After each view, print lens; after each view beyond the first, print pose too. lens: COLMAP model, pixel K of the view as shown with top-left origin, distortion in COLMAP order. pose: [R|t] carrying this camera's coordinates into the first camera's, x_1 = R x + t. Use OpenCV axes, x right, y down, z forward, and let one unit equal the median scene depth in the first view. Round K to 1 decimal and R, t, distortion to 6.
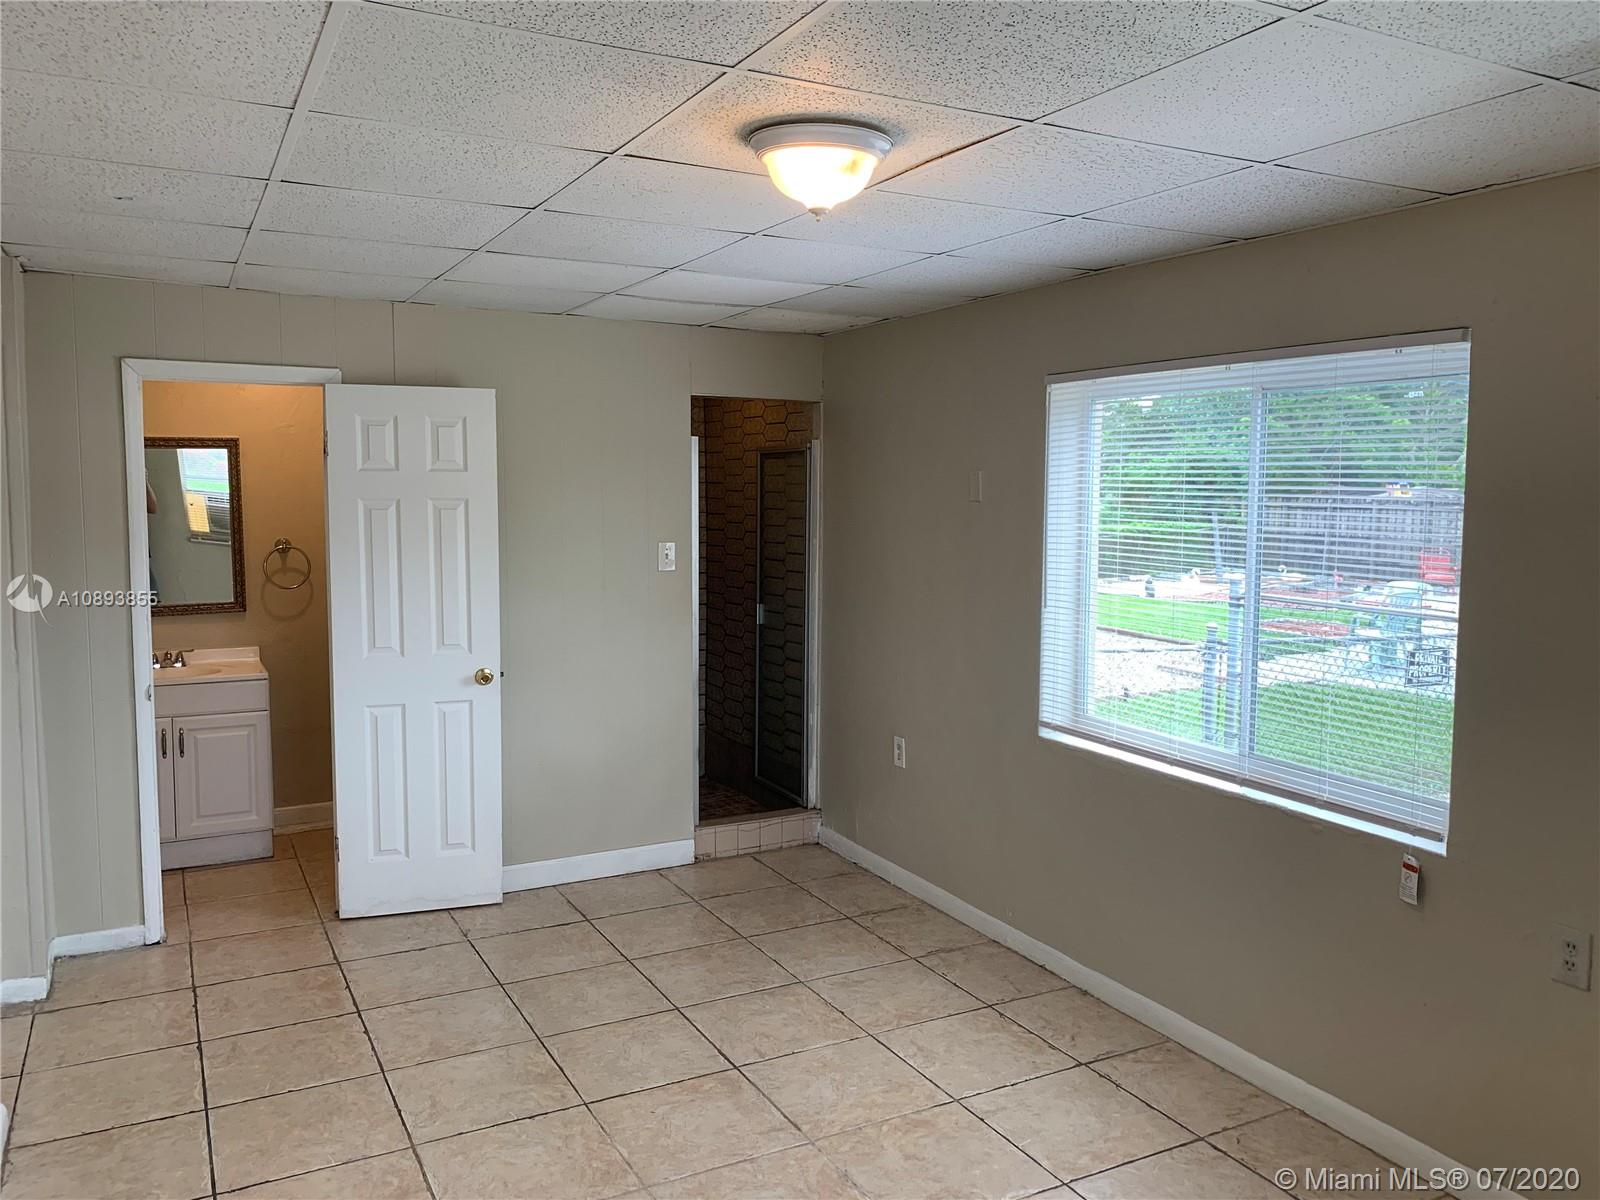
lens RADIAL K [[1226.2, 0, 799.9], [0, 1226.2, 597.7], [0, 0, 1]] dist [0.038258, -0.043225]
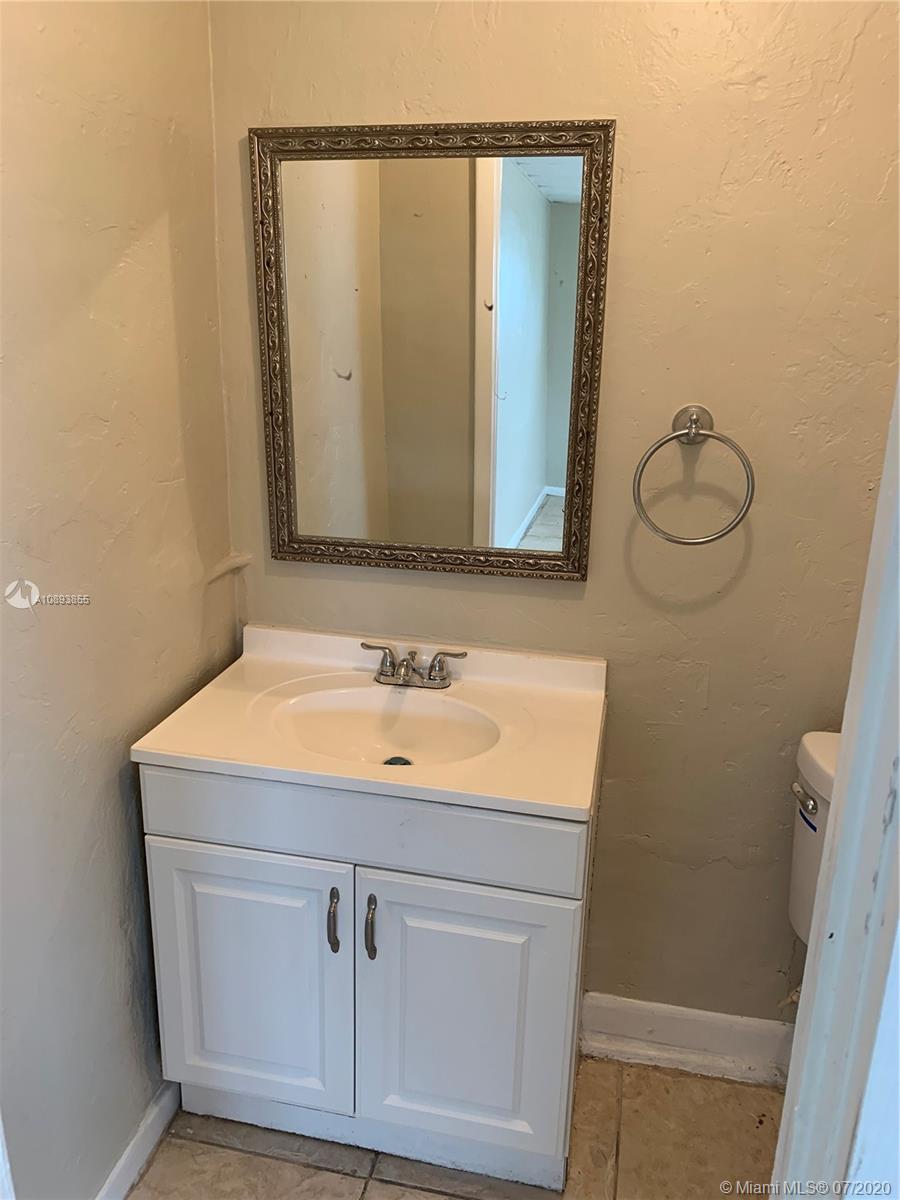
lens RADIAL K [[919.6, 0, 438.3], [0, 919.6, 578.5], [0, 0, 1]] dist [0.038258, -0.043225]
pose [[0.753406, 0.205711, -0.624550, -0.318534], [-0.073876, 0.970272, 0.230465, -0.062053], [0.653392, -0.127494, 0.746206, 0.800337]]
